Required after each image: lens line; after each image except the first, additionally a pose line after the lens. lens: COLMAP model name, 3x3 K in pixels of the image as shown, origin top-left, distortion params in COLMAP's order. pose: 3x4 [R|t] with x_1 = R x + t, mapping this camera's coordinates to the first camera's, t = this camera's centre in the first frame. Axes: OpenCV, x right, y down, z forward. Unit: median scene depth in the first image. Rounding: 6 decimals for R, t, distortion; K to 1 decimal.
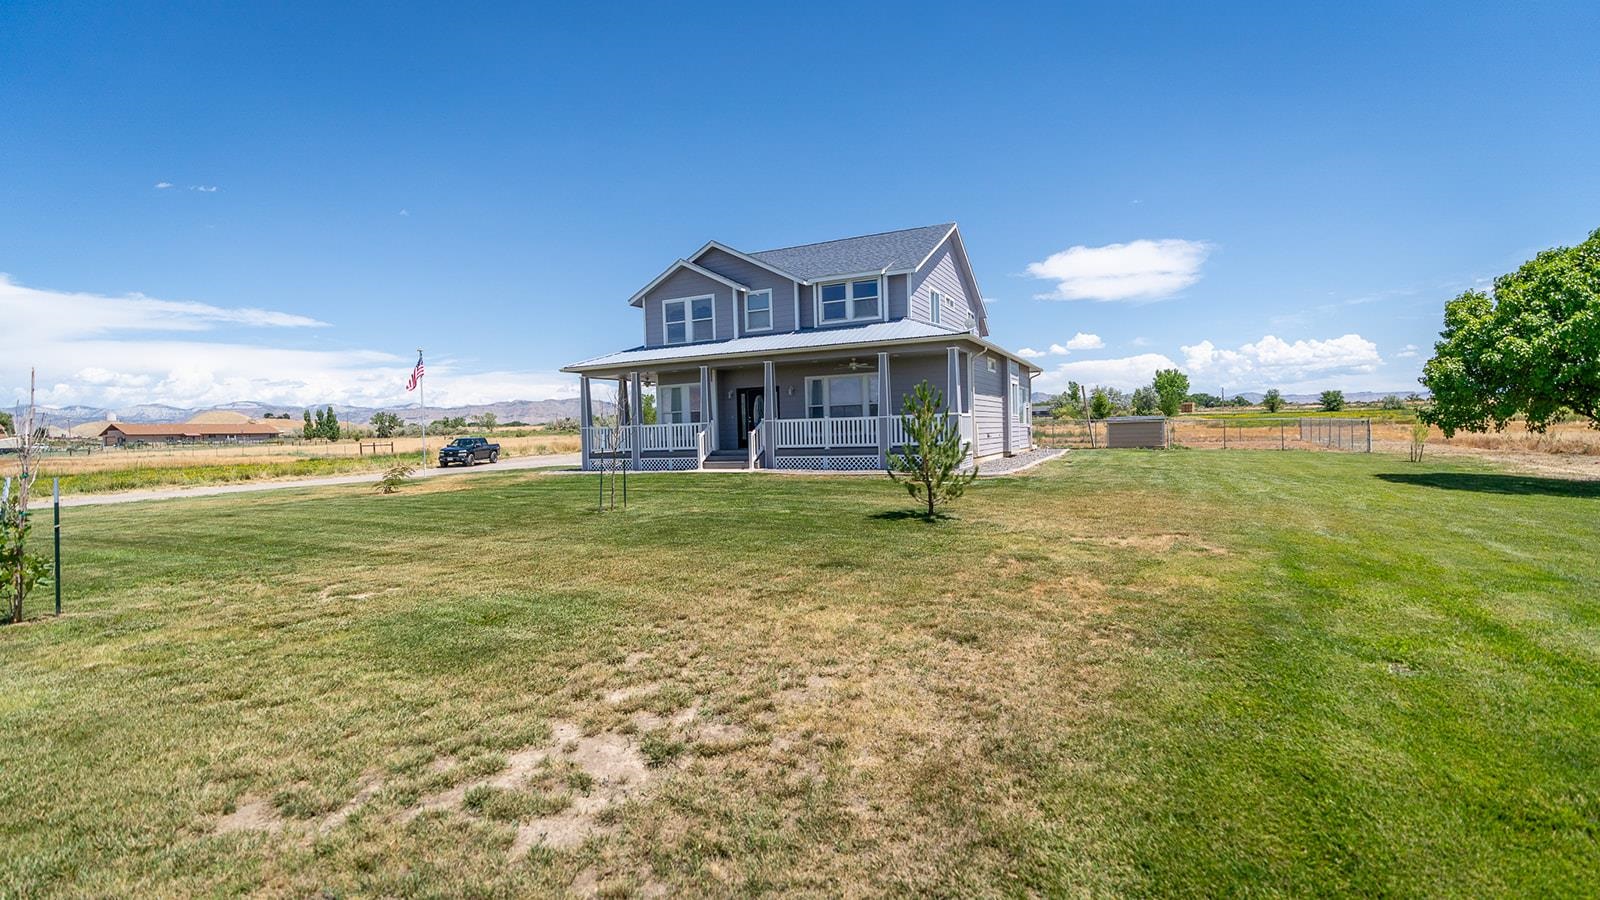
lens RADIAL K [[721.9, 0, 801.3], [0, 721.9, 452.8], [0, 0, 1]] dist [-0.001054, 0.000512]
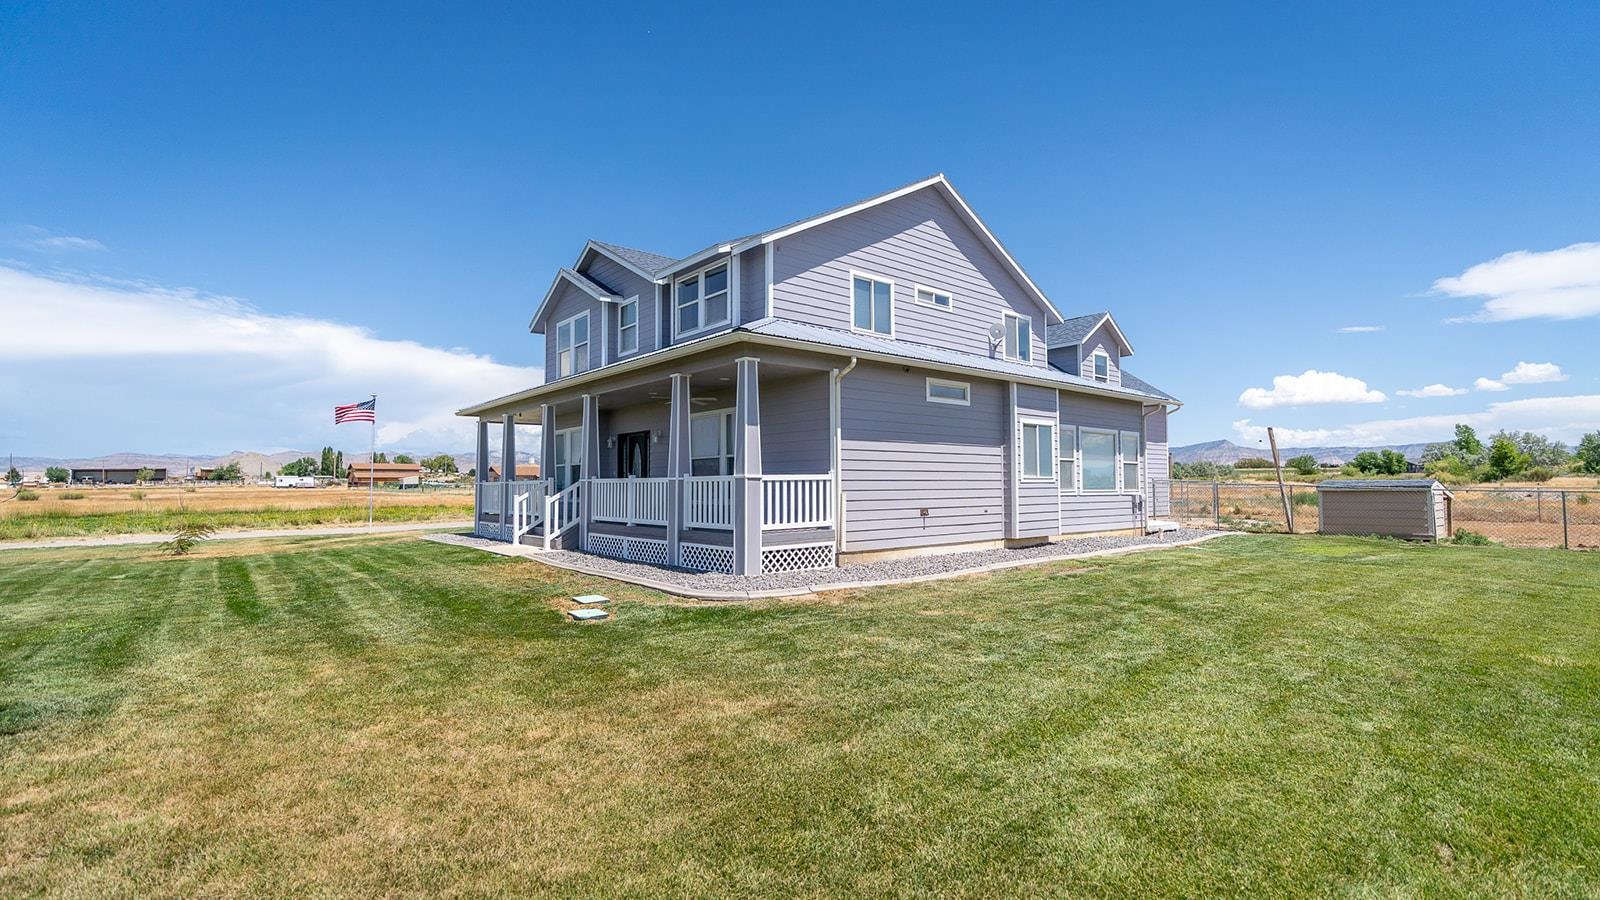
lens RADIAL K [[721.9, 0, 806.5], [0, 721.9, 446.3], [0, 0, 1]] dist [-0.001054, 0.000512]
pose [[0.913803, 0.000244, -0.406157, 0.411815], [-0.031312, 0.997066, -0.069850, -0.033831], [0.404948, 0.076547, 0.911130, 0.435537]]
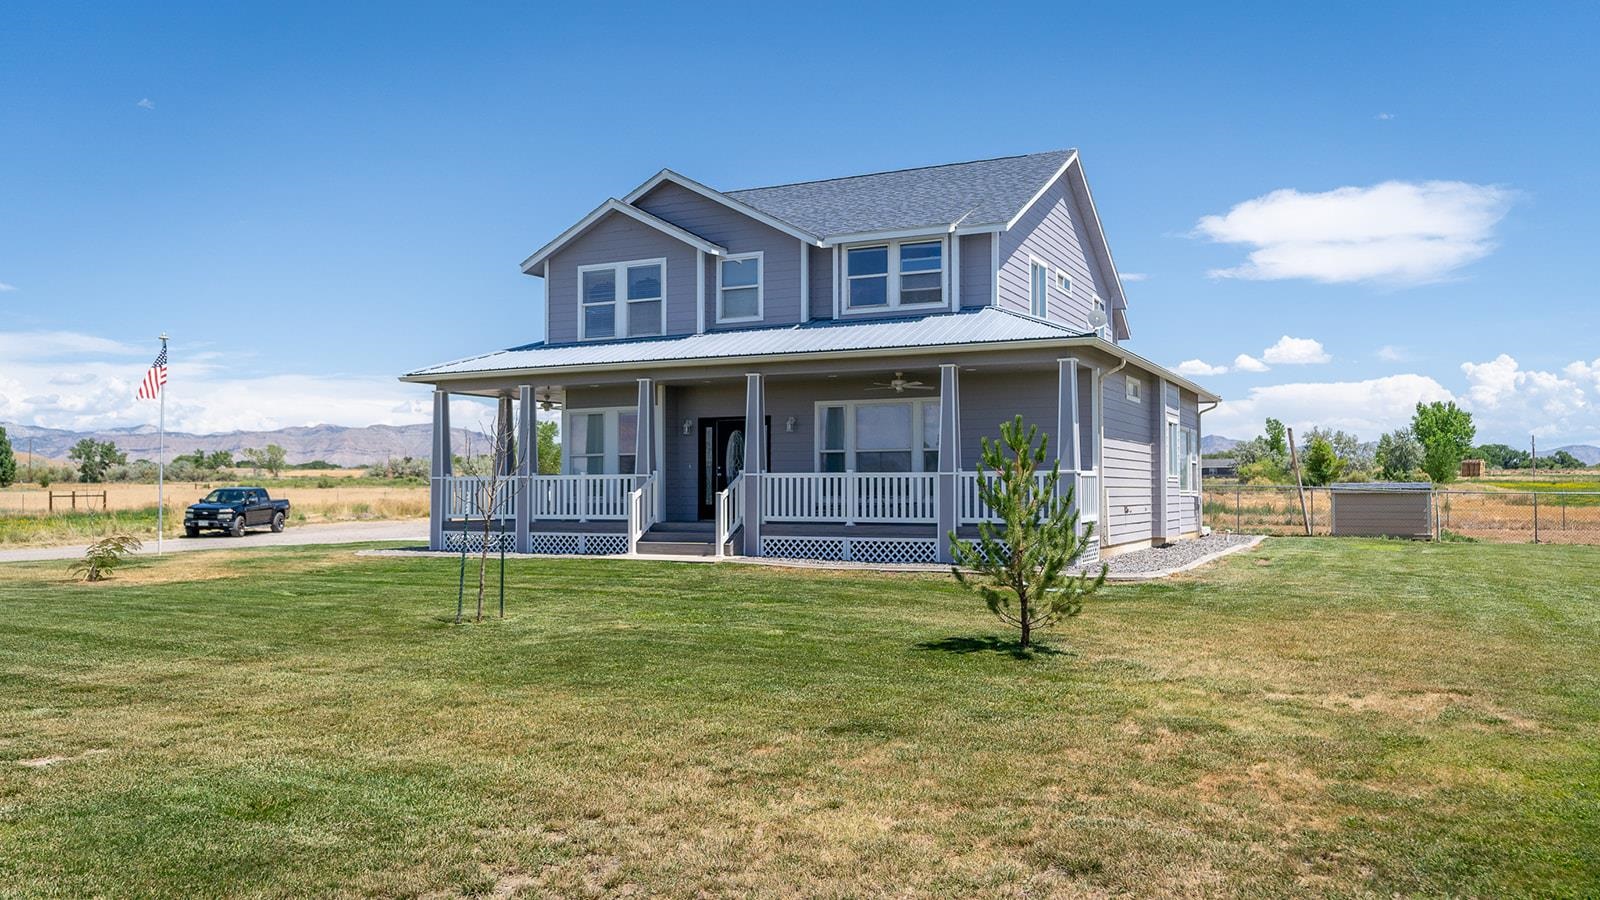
lens RADIAL K [[1235.5, 0, 799.1], [0, 1235.5, 459.5], [0, 0, 1]] dist [0.018702, -0.010832]
pose [[0.999609, 0.027228, -0.006438, -0.000205], [-0.027540, 0.998116, -0.054820, -0.002559], [0.004934, 0.054976, 0.998475, -0.003326]]
